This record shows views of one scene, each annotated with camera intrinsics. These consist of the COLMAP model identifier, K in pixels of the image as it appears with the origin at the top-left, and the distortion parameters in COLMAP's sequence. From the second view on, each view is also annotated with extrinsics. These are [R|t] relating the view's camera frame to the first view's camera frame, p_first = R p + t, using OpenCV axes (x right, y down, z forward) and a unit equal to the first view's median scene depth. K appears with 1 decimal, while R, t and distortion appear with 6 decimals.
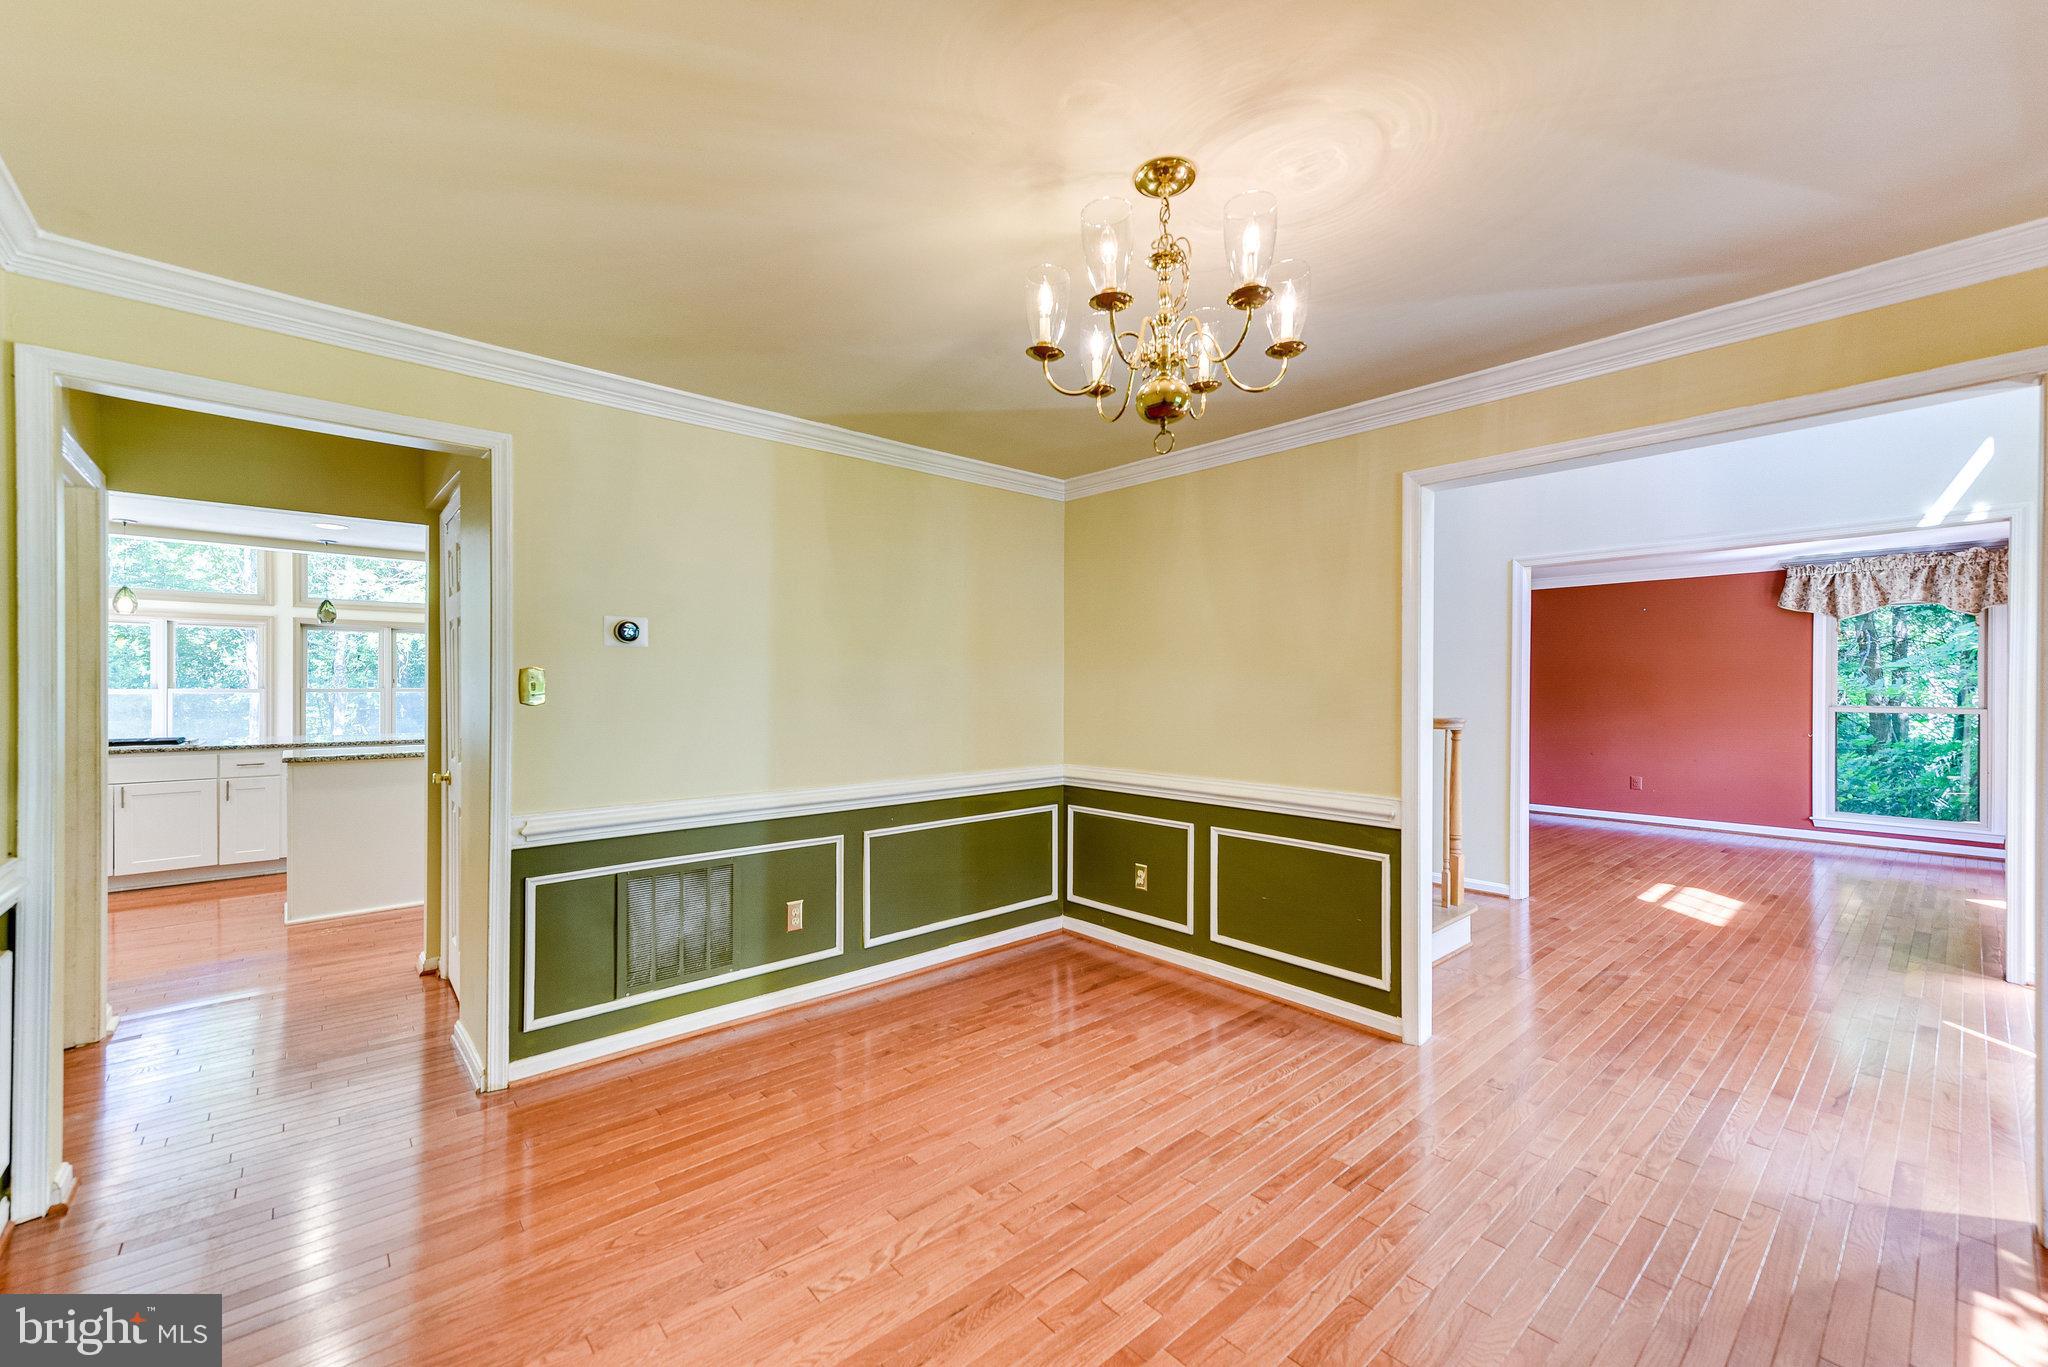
lens RADIAL K [[812.9, 0, 1017.6], [0, 812.9, 689.5], [0, 0, 1]] dist [0.012225, -0.000121]
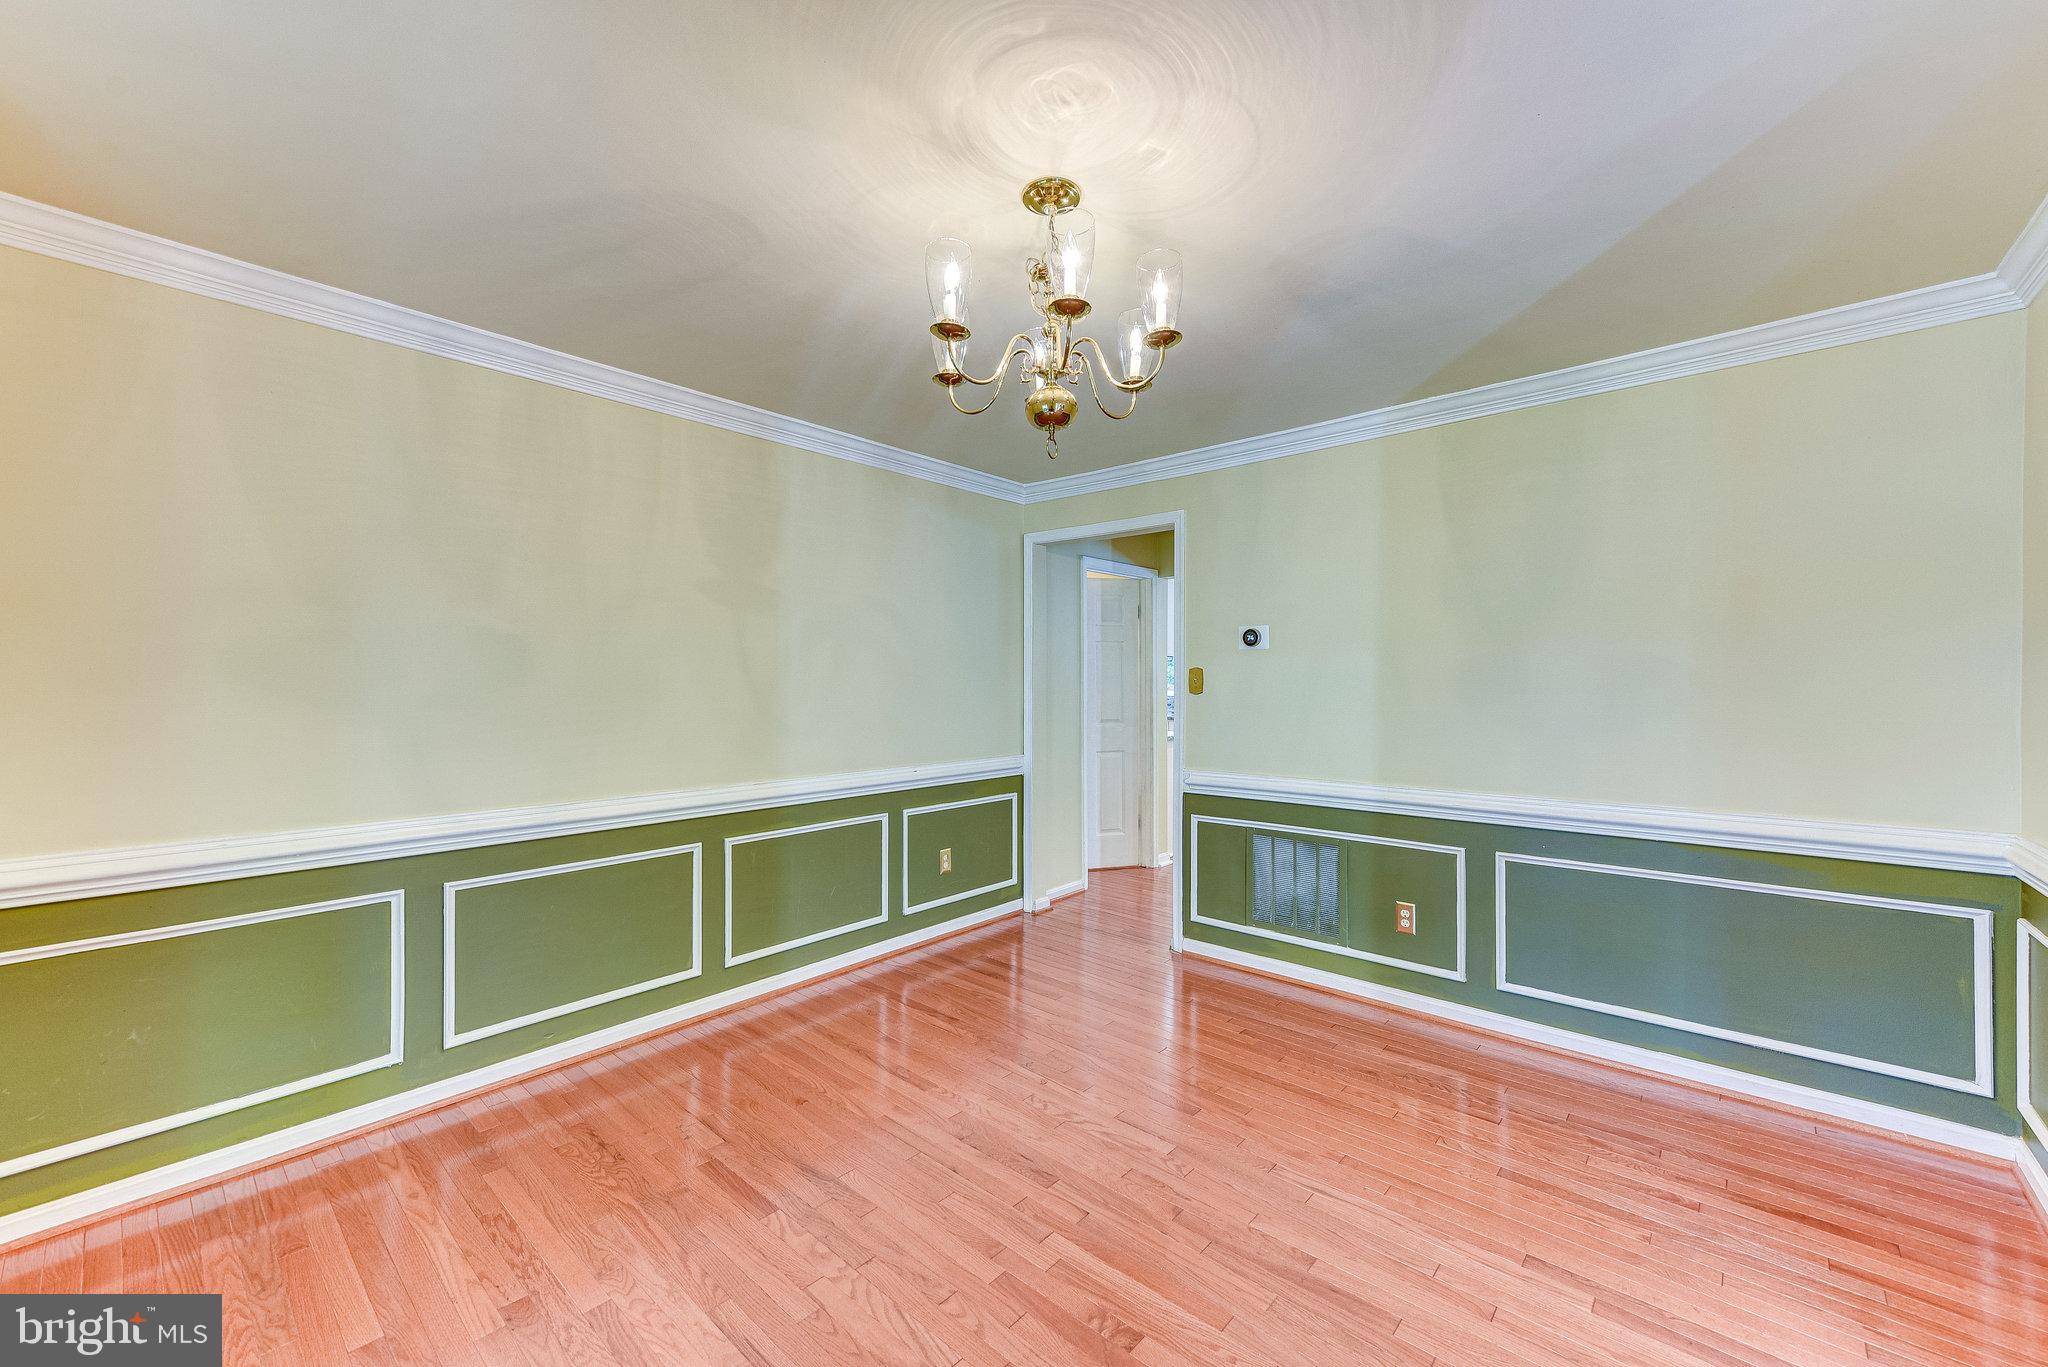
lens RADIAL K [[800.0, 0, 1024.0], [0, 800.0, 683.5], [0, 0, 1]] dist [0.016972, -0.006035]
pose [[0.124764, 0.000031, -0.992186, 0.708505], [-0.005288, 0.999986, -0.000633, 0.002771], [0.992172, 0.005326, 0.124763, 0.491780]]
